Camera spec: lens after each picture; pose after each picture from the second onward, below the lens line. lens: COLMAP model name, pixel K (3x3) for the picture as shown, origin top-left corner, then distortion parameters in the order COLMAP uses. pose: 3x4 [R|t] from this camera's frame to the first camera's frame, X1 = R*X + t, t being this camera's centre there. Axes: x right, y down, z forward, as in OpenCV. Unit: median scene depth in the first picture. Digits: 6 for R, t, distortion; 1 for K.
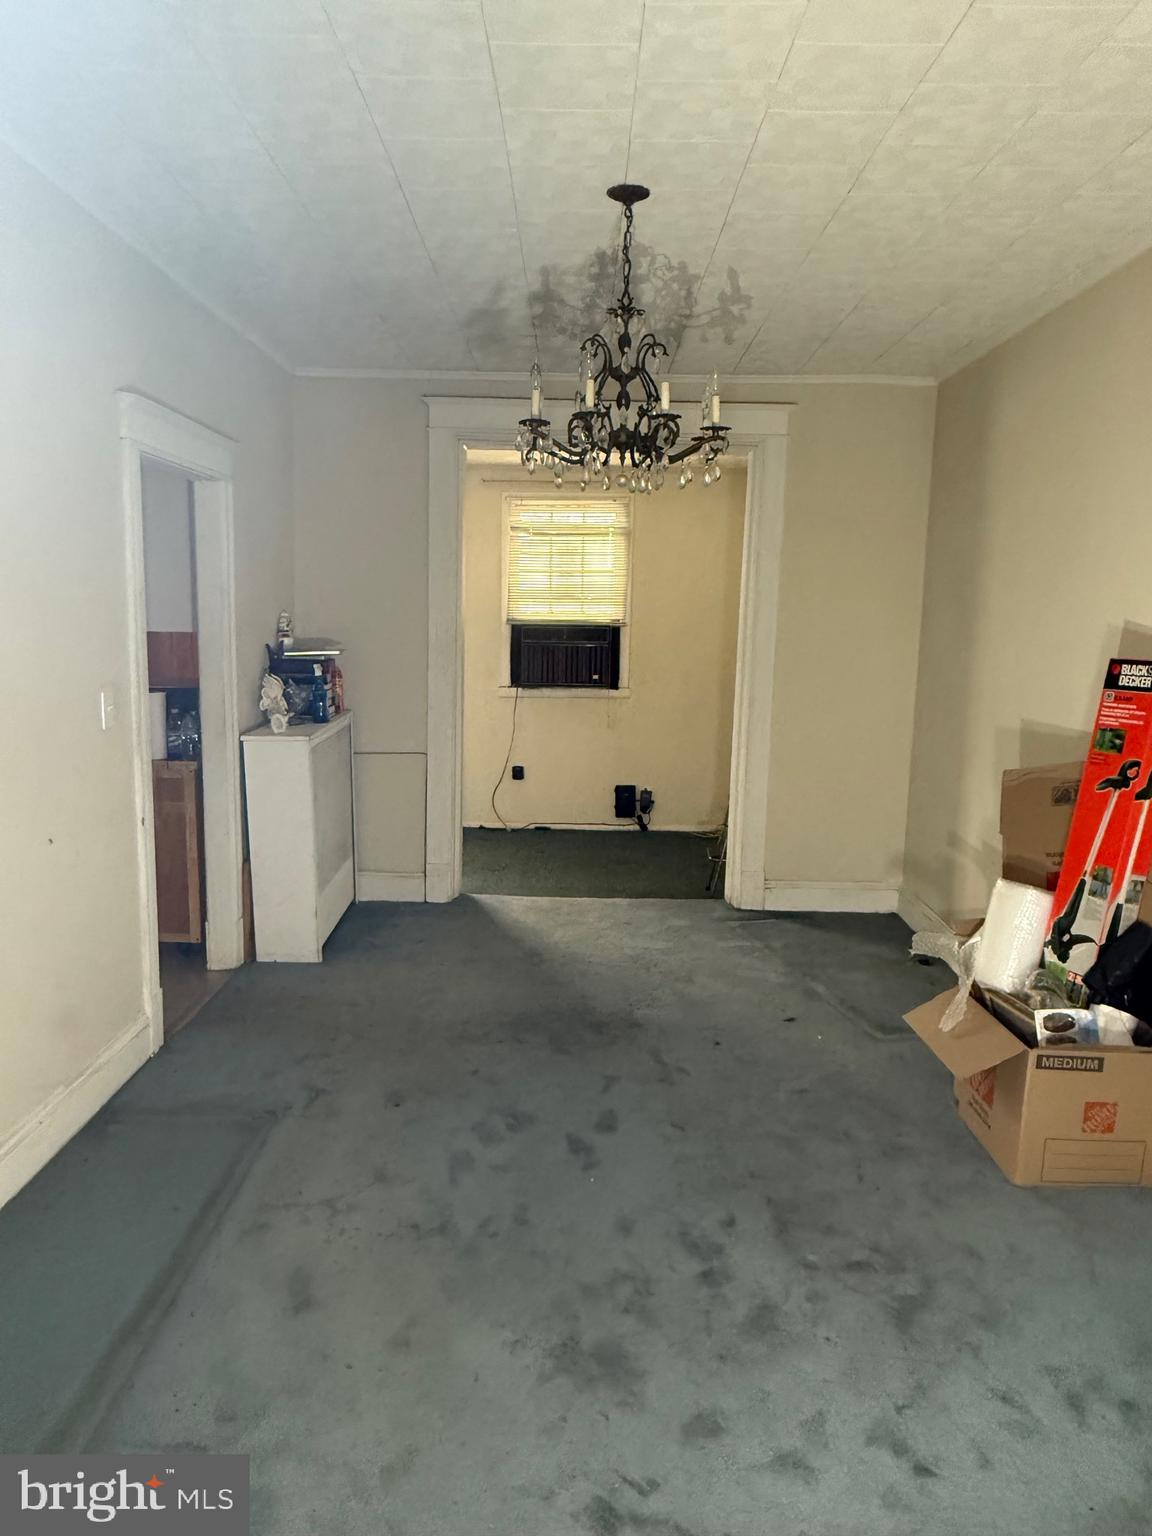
lens RADIAL K [[1035.0, 0, 576.1], [0, 1035.0, 773.7], [0, 0, 1]] dist [-0.002065, -0.000084]
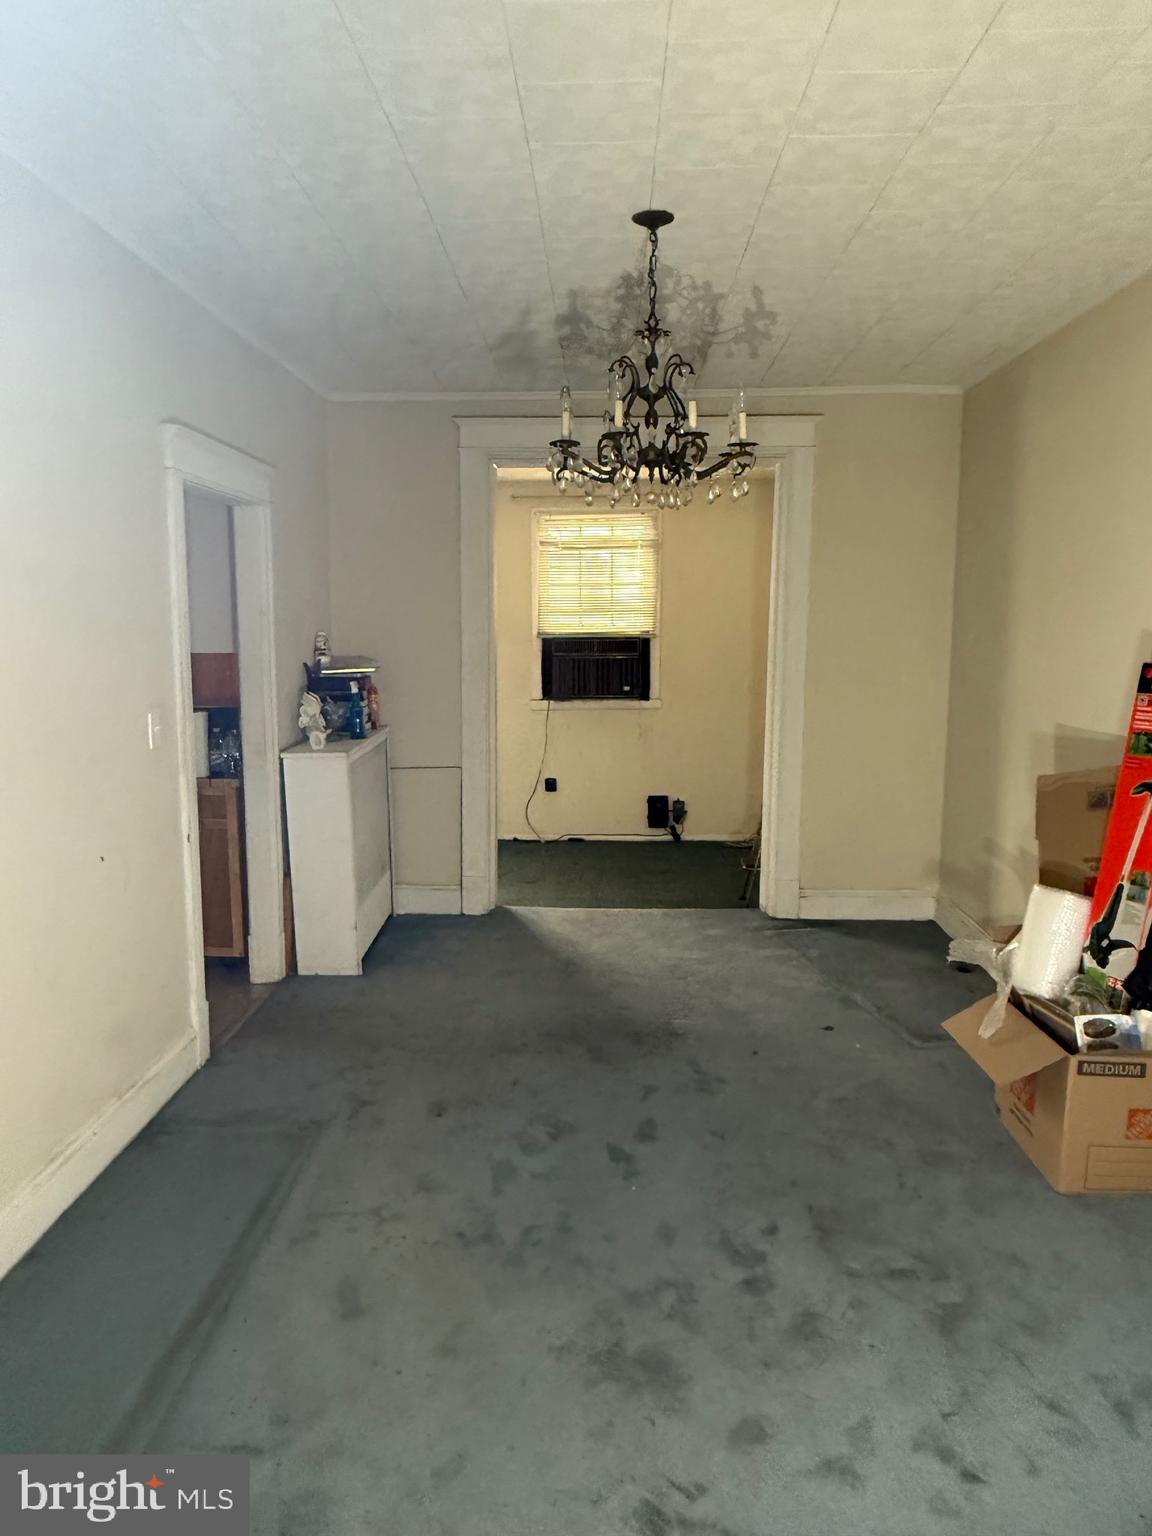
lens RADIAL K [[1035.2, 0, 574.0], [0, 1035.2, 764.7], [0, 0, 1]] dist [-0.001693, -0.001527]
pose [[0.999369, -0.015550, -0.031945, -0.003536], [0.014937, 0.999702, -0.019319, -0.001673], [0.032235, 0.018830, 0.999303, -0.016469]]
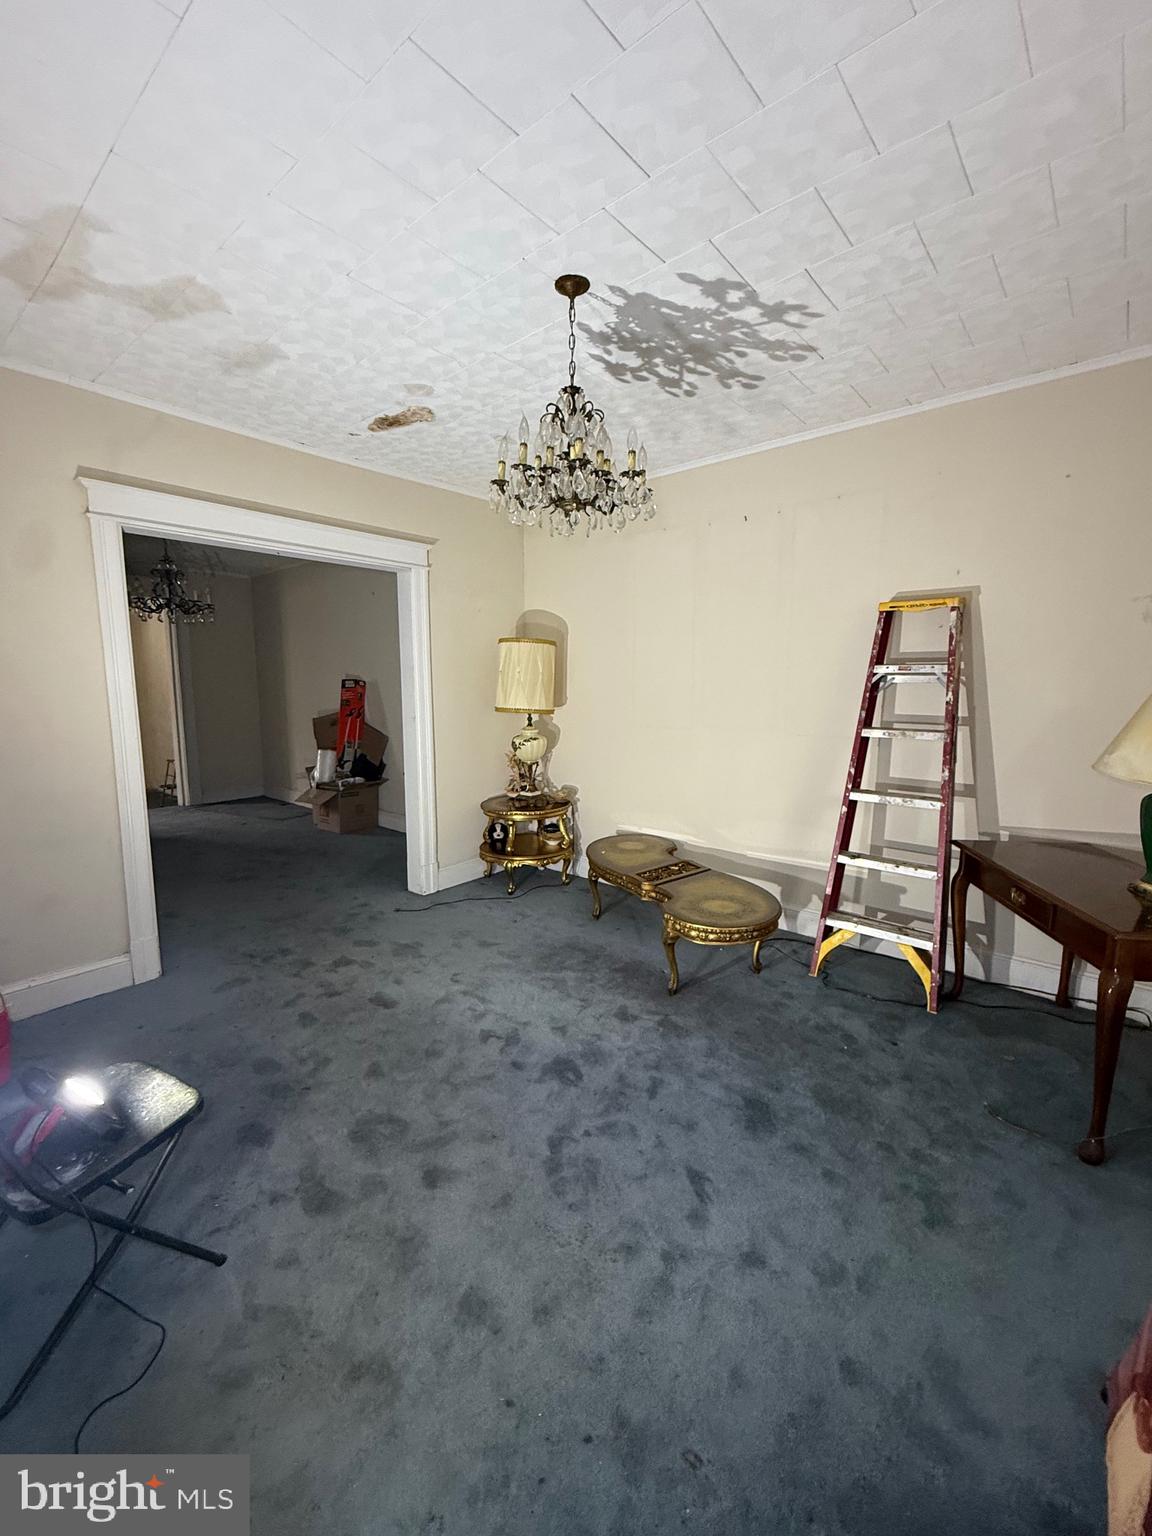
lens RADIAL K [[639.9, 0, 575.5], [0, 639.9, 766.6], [0, 0, 1]] dist [0.000244, 0.000001]
pose [[0.643464, -0.125559, 0.755109, -0.603274], [0.133347, 0.989759, 0.050946, 0.164988], [-0.753773, 0.067909, 0.653617, -0.918463]]
